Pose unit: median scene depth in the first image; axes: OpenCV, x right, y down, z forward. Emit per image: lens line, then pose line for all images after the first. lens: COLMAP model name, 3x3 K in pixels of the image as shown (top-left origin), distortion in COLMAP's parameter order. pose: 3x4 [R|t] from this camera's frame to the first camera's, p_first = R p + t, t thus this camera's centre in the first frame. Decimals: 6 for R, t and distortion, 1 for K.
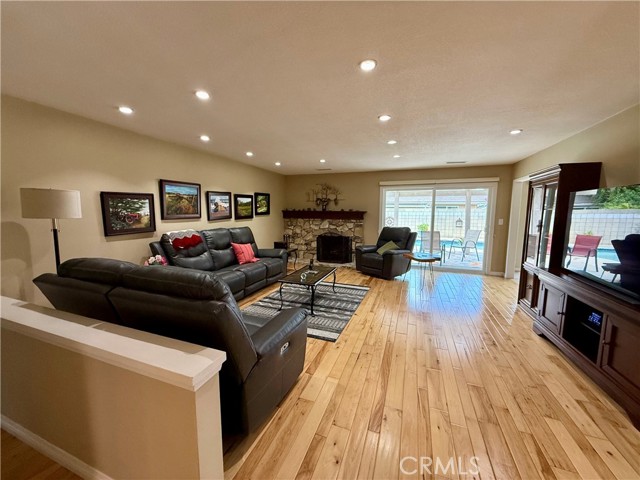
lens RADIAL K [[254.2, 0, 318.5], [0, 254.2, 238.2], [0, 0, 1]] dist [-0.000414, 0.000124]
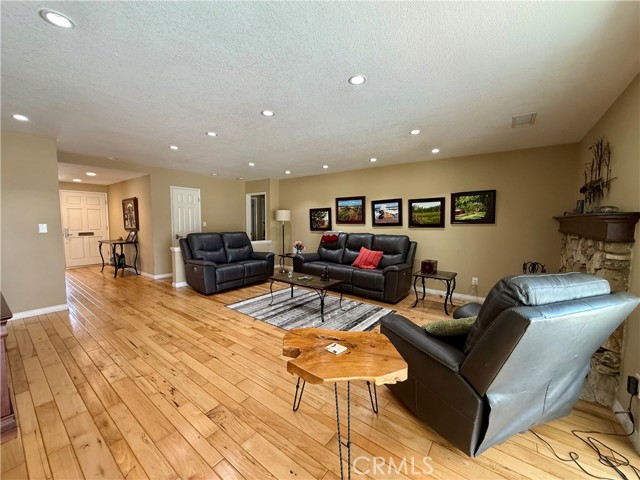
lens RADIAL K [[254.2, 0, 318.5], [0, 254.2, 238.2], [0, 0, 1]] dist [-0.000414, 0.000124]
pose [[-0.290665, 0.059825, -0.954953, 0.816827], [-0.110026, 0.989333, 0.095468, -0.108648], [0.950478, 0.132819, -0.280982, 1.203630]]
